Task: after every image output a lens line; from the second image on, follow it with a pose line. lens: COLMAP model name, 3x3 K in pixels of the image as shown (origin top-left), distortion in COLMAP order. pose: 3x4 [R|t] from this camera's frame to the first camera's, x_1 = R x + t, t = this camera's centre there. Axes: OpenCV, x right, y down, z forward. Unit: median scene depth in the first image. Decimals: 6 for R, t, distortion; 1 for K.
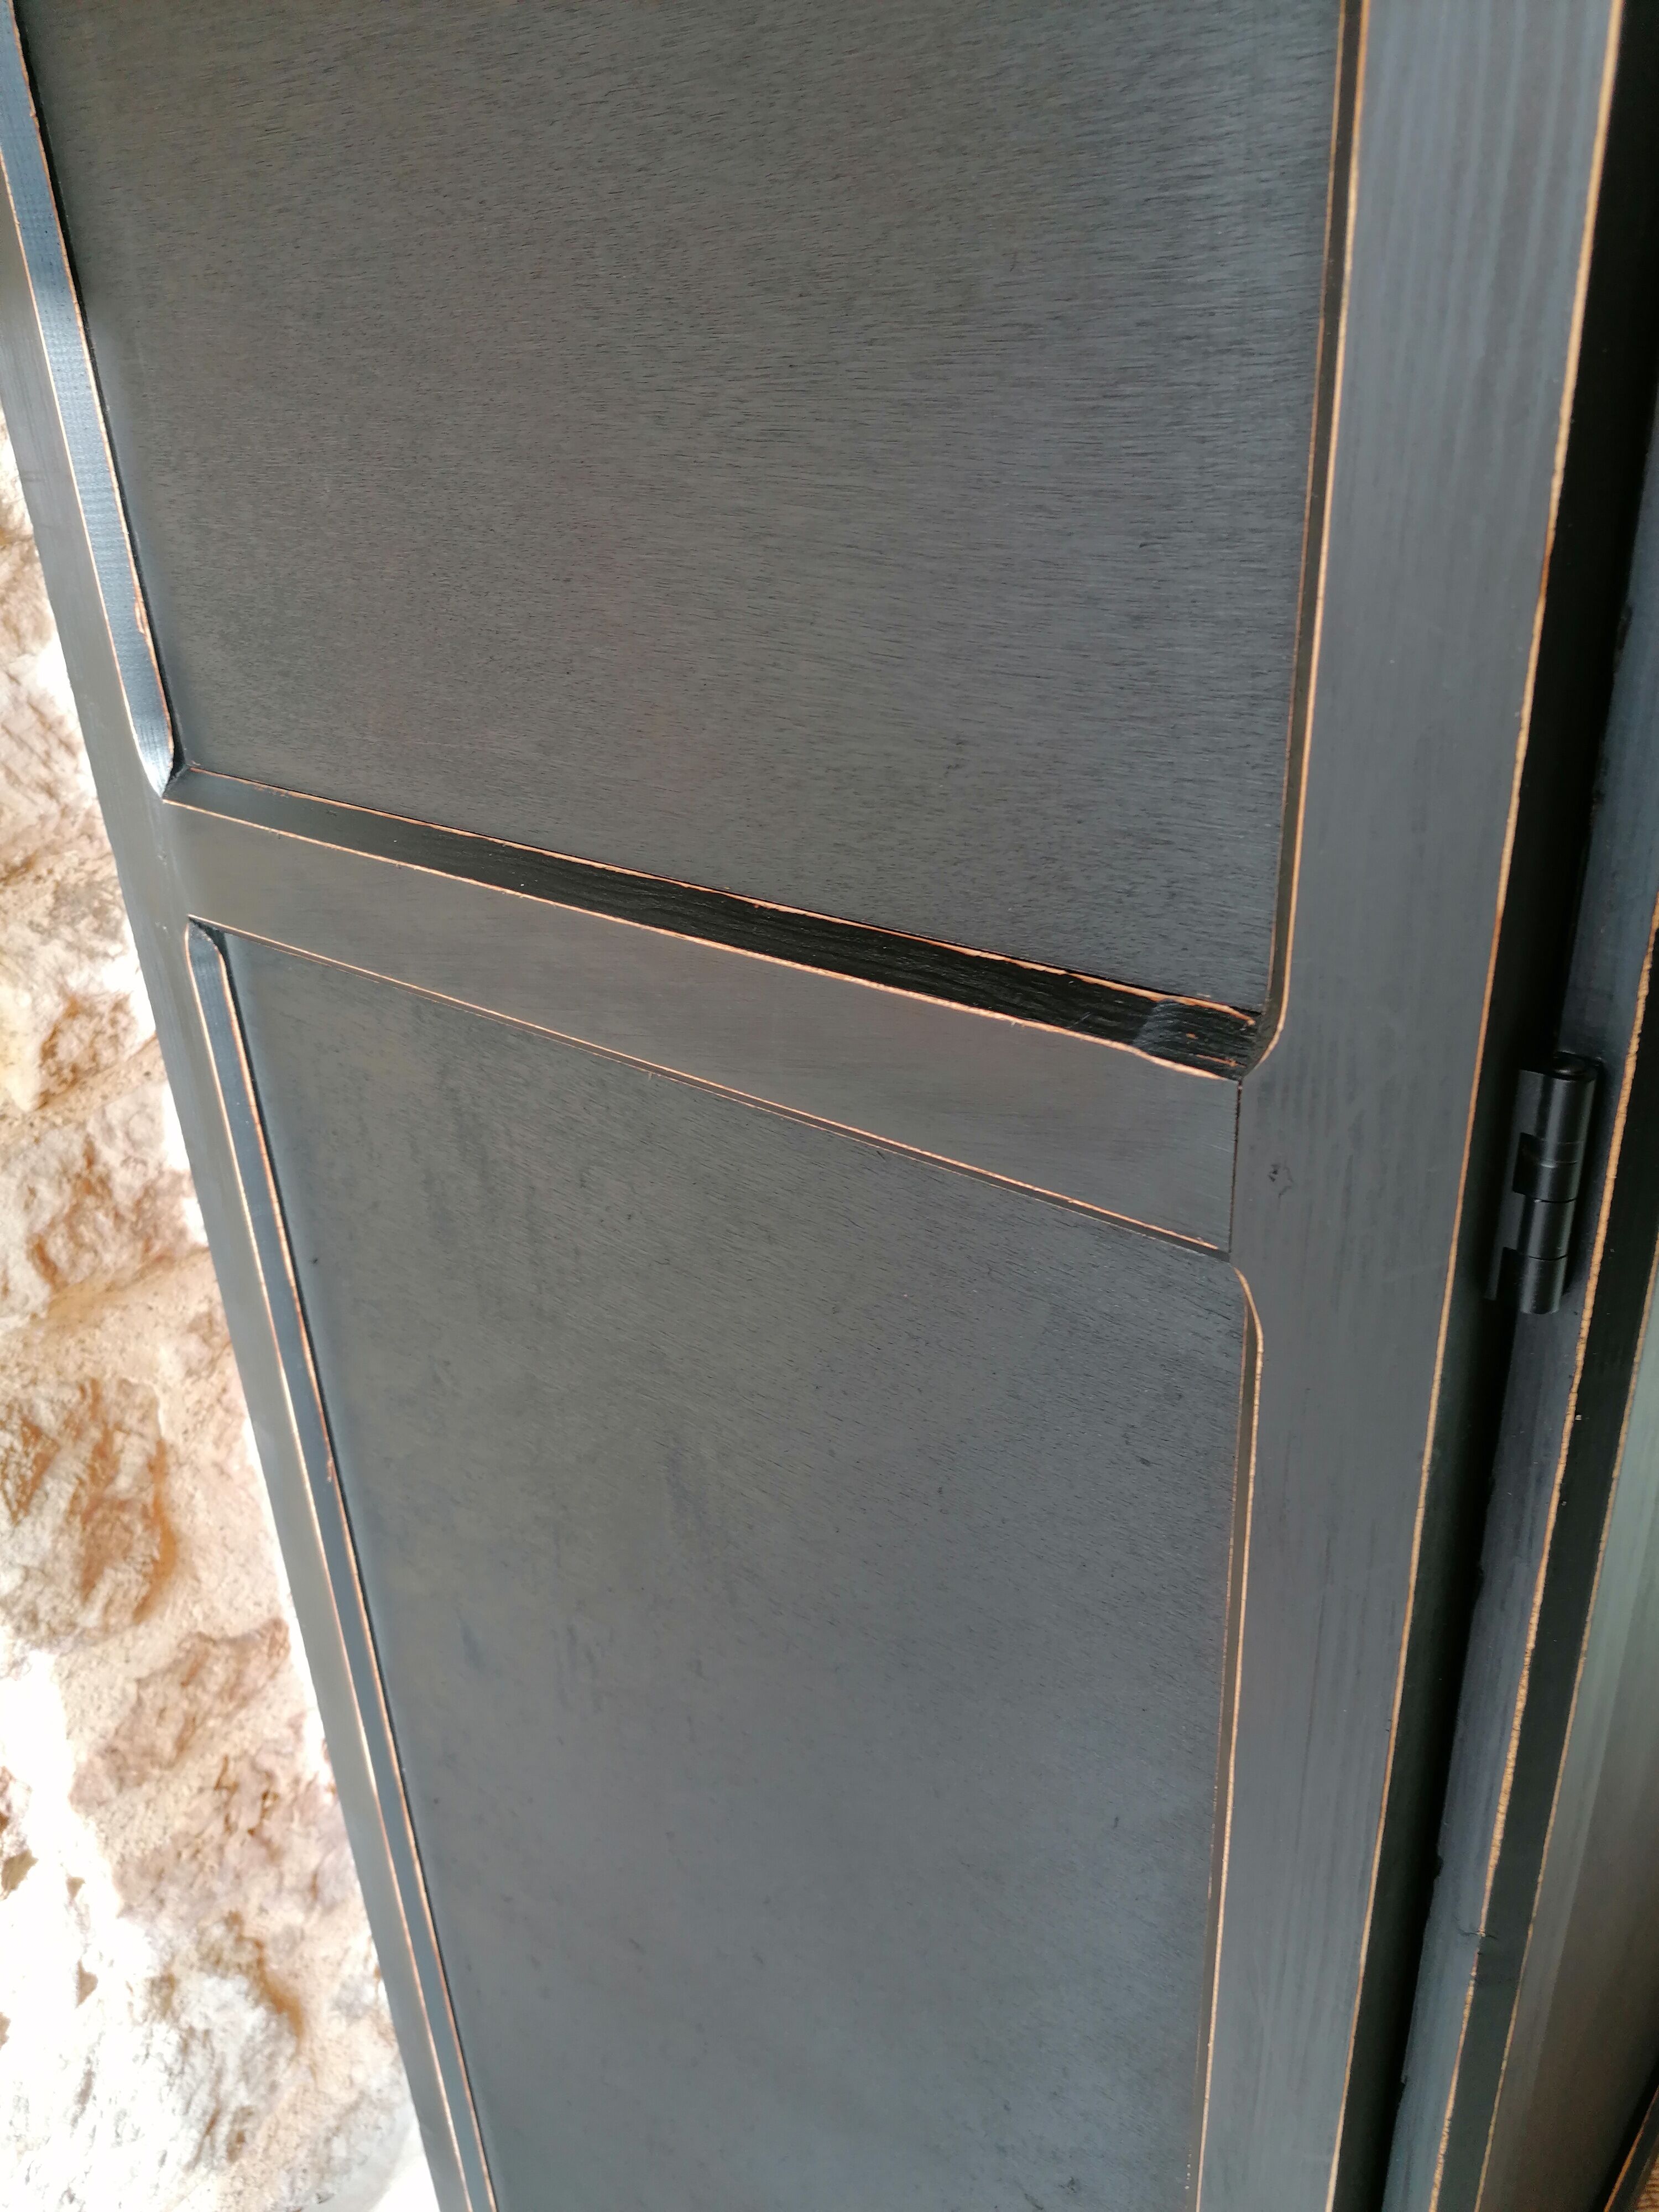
lens RADIAL K [[1673.1, 0, 829.5], [0, 1673.1, 1106.0], [0, 0, 1]] dist [0.111660, -0.171454]
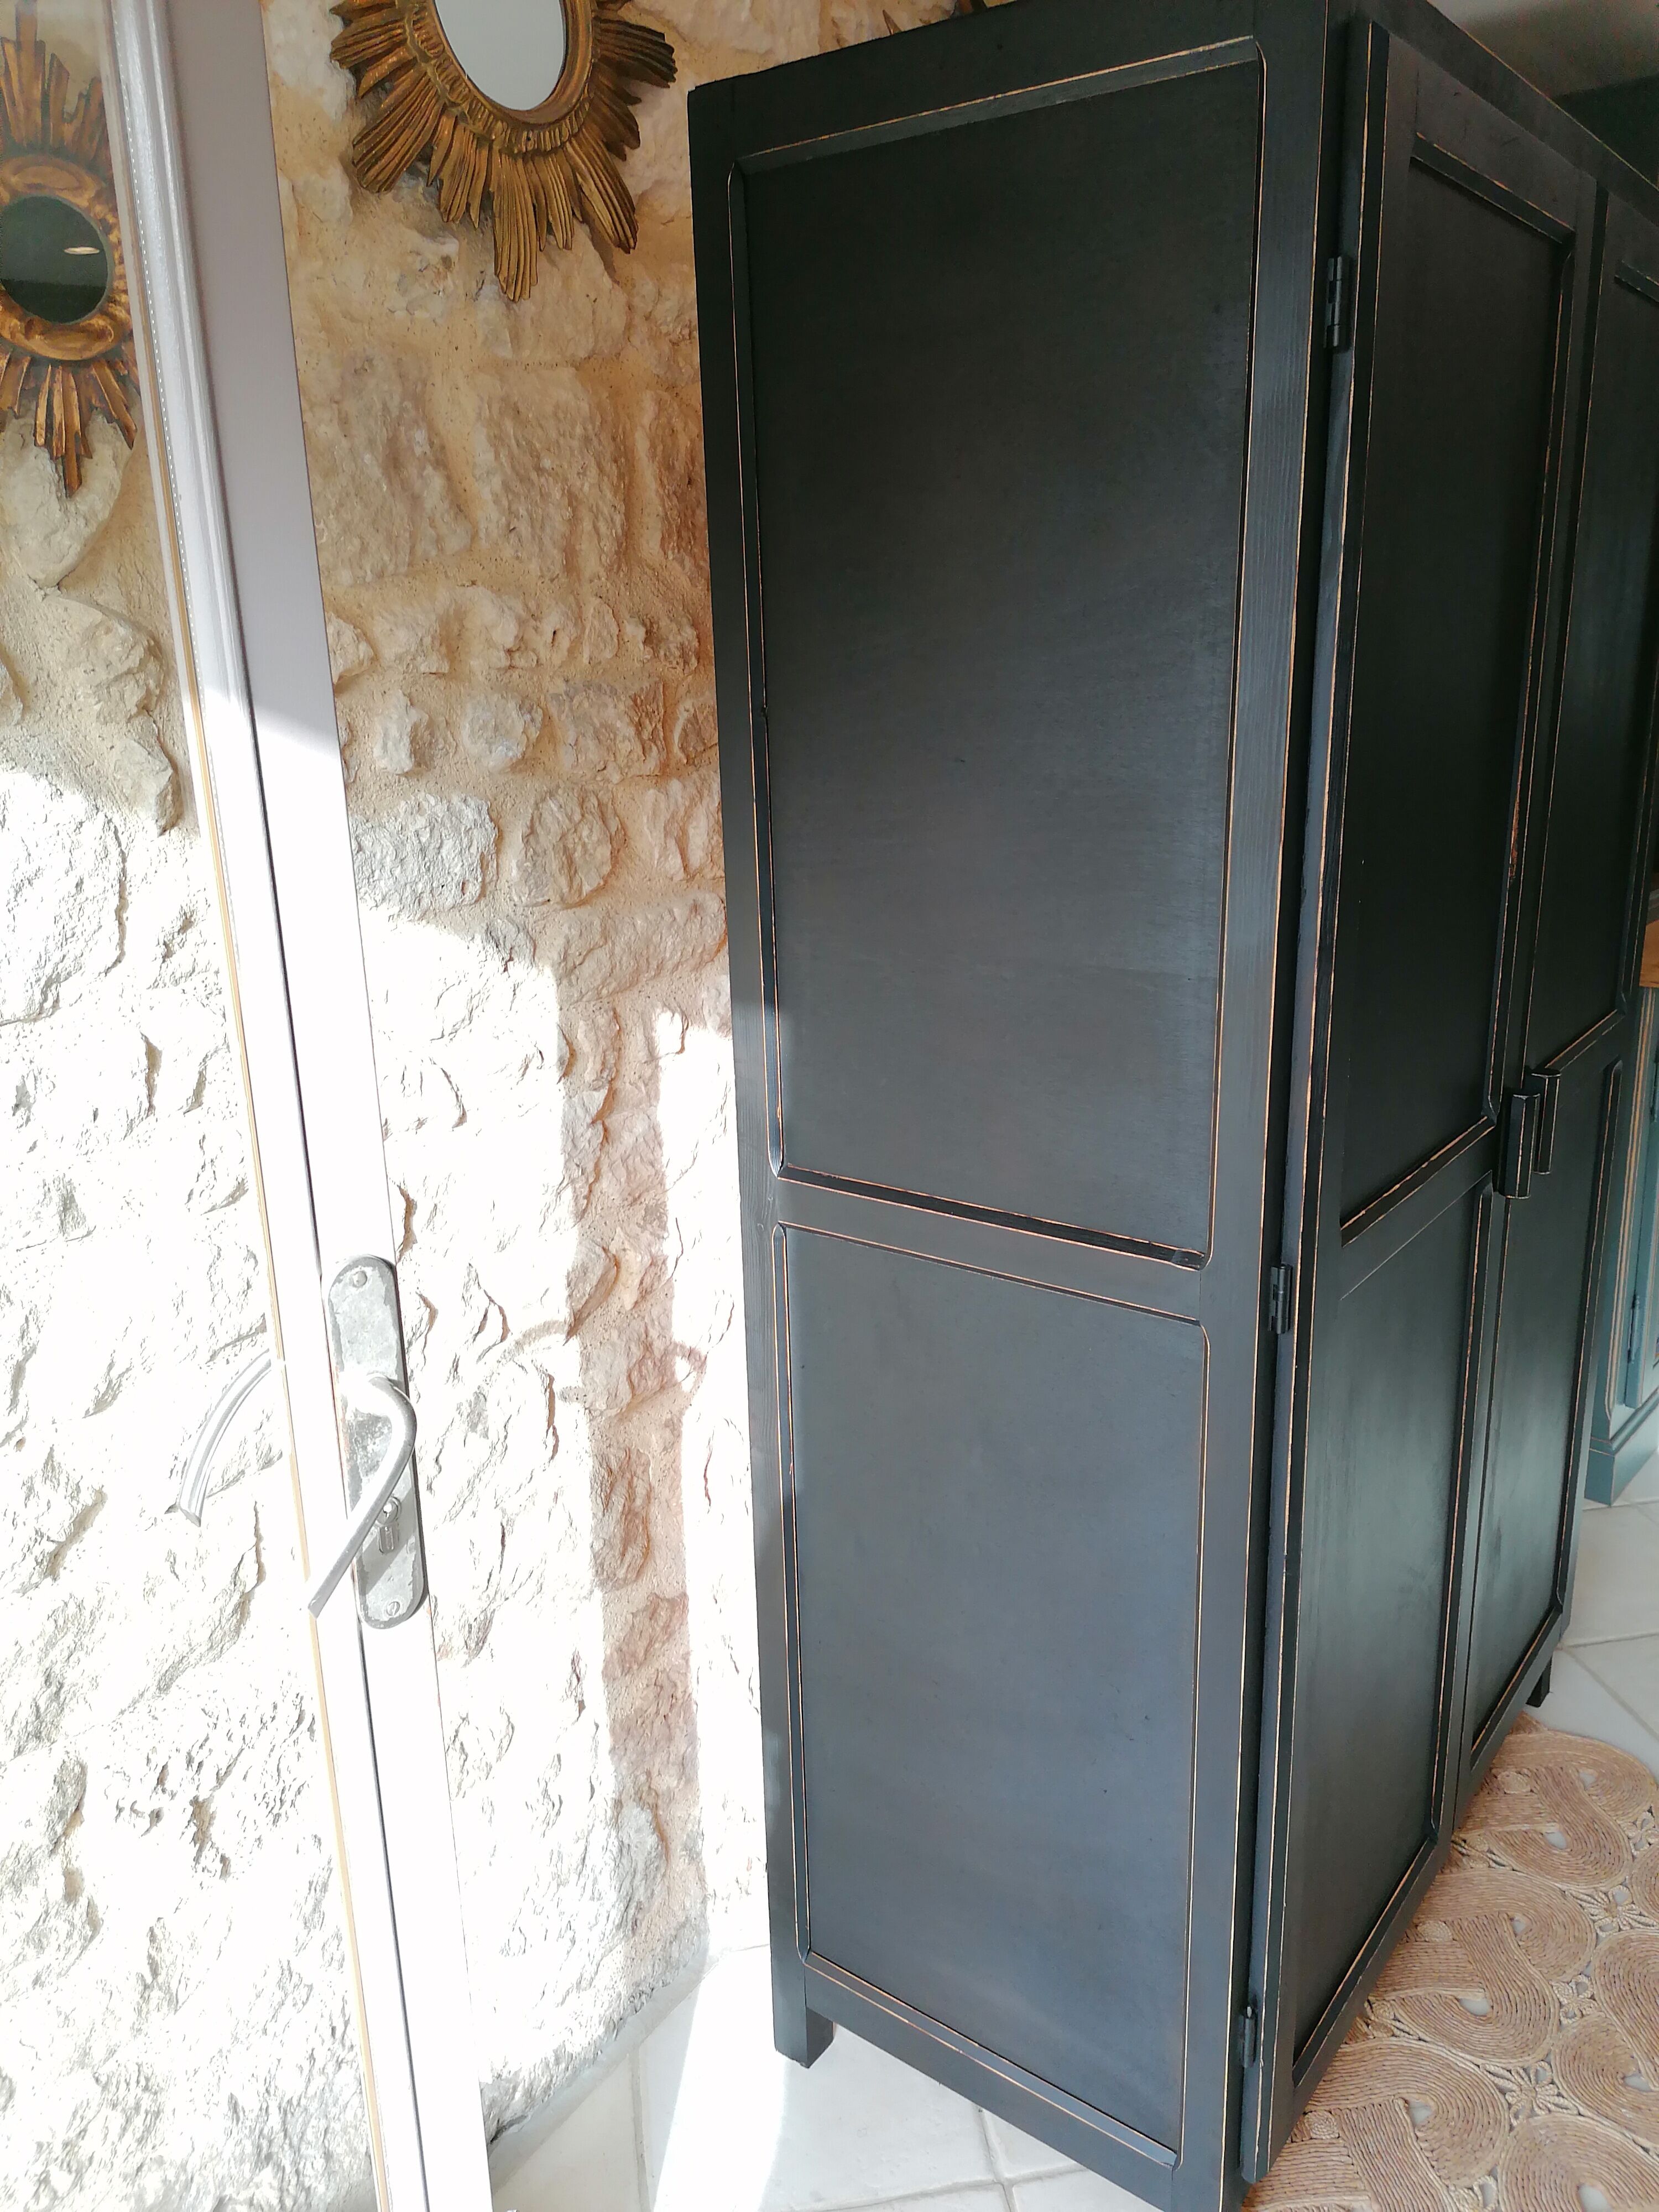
lens RADIAL K [[1673.1, 0, 829.5], [0, 1673.1, 1106.0], [0, 0, 1]] dist [0.111660, -0.171454]
pose [[0.998375, 0.005593, 0.056715, -0.303709], [0.004005, 0.985825, -0.167732, 0.094632], [-0.056849, 0.167686, 0.984200, -1.031585]]
